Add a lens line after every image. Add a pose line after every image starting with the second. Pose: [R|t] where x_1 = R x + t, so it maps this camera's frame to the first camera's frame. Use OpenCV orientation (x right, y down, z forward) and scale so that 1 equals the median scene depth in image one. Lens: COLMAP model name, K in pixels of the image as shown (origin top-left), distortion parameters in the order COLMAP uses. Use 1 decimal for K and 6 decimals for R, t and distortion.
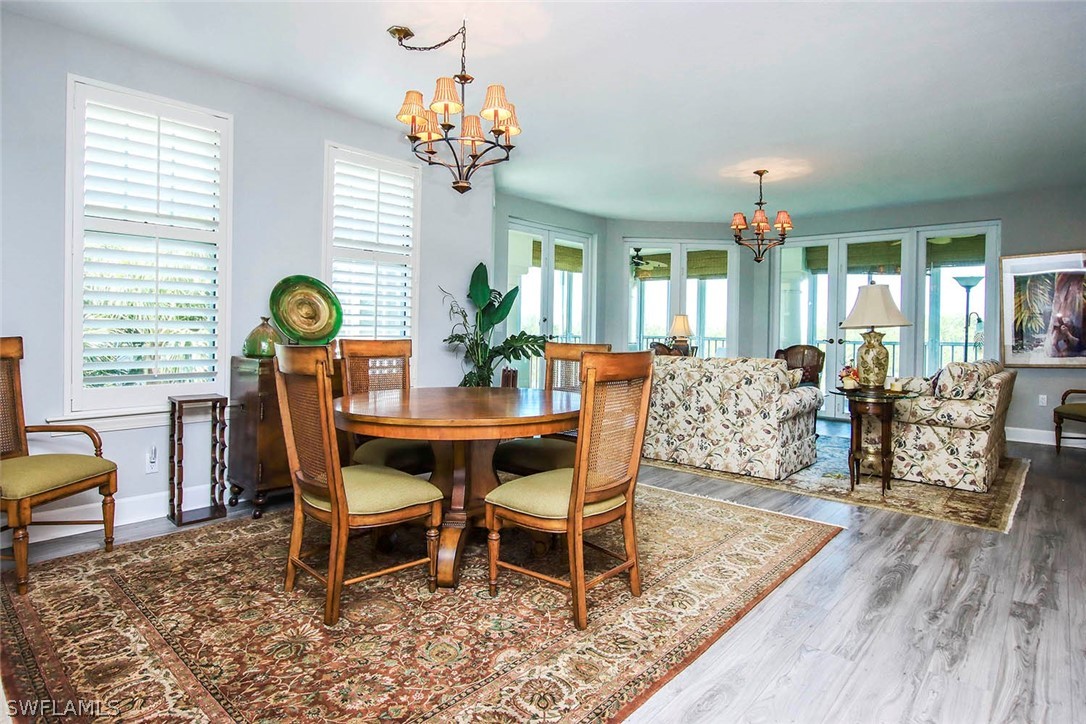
lens RADIAL K [[608.1, 0, 558.0], [0, 608.1, 324.4], [0, 0, 1]] dist [-0.008569, 0.000318]
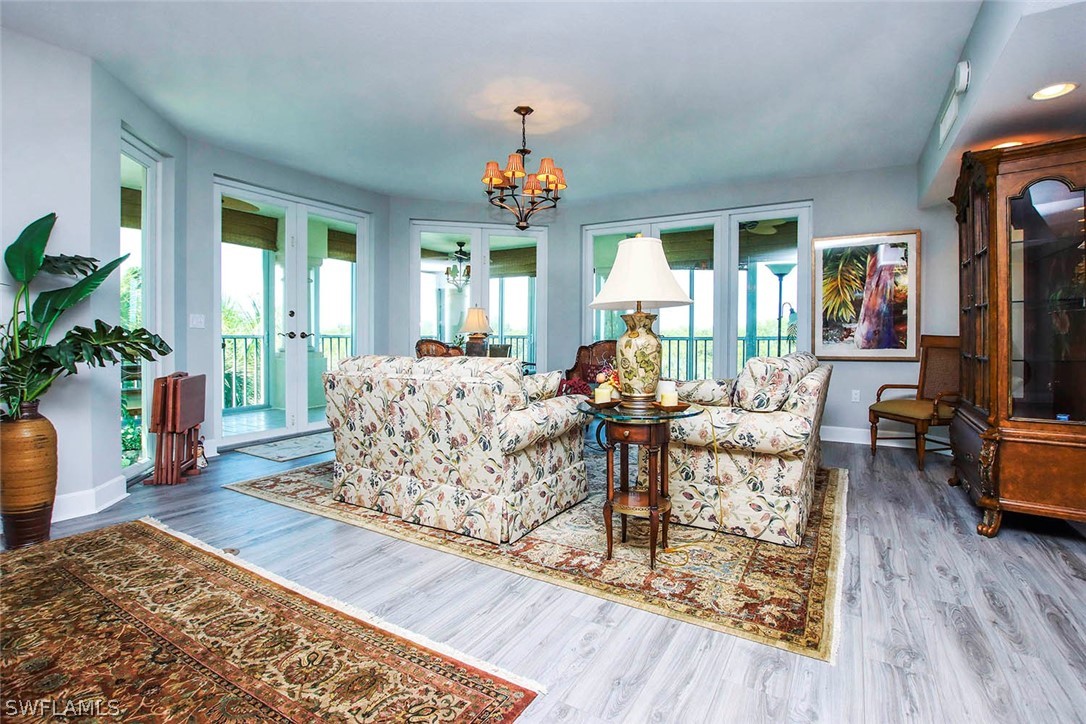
lens RADIAL K [[503.5, 0, 541.3], [0, 503.5, 338.6], [0, 0, 1]] dist [-0.024411, 0.003009]
pose [[0.989936, -0.015701, 0.140641, 0.315850], [0.013331, 0.999753, 0.017776, 0.026875], [-0.140886, -0.015722, 0.989901, 0.449353]]
